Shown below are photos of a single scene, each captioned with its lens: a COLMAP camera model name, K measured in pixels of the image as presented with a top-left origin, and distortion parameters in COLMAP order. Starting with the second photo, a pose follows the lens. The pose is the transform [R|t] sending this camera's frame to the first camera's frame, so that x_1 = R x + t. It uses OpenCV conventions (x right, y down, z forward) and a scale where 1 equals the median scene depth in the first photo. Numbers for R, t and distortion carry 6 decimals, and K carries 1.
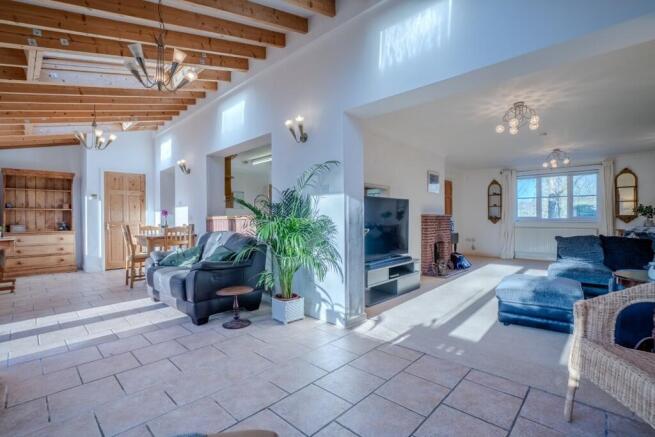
lens RADIAL K [[300.4, 0, 322.6], [0, 300.4, 220.6], [0, 0, 1]] dist [0.004082, 0.000475]
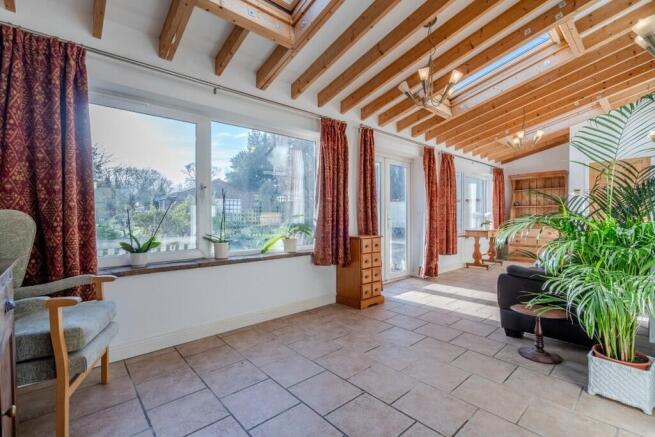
lens RADIAL K [[300.4, 0, 326.8], [0, 300.4, 216.1], [0, 0, 1]] dist [0.004082, 0.000475]
pose [[-0.052121, 0.006072, -0.998622, 0.603688], [-0.003586, 0.999974, 0.006267, -0.009903], [0.998634, 0.003908, -0.052098, 0.617771]]
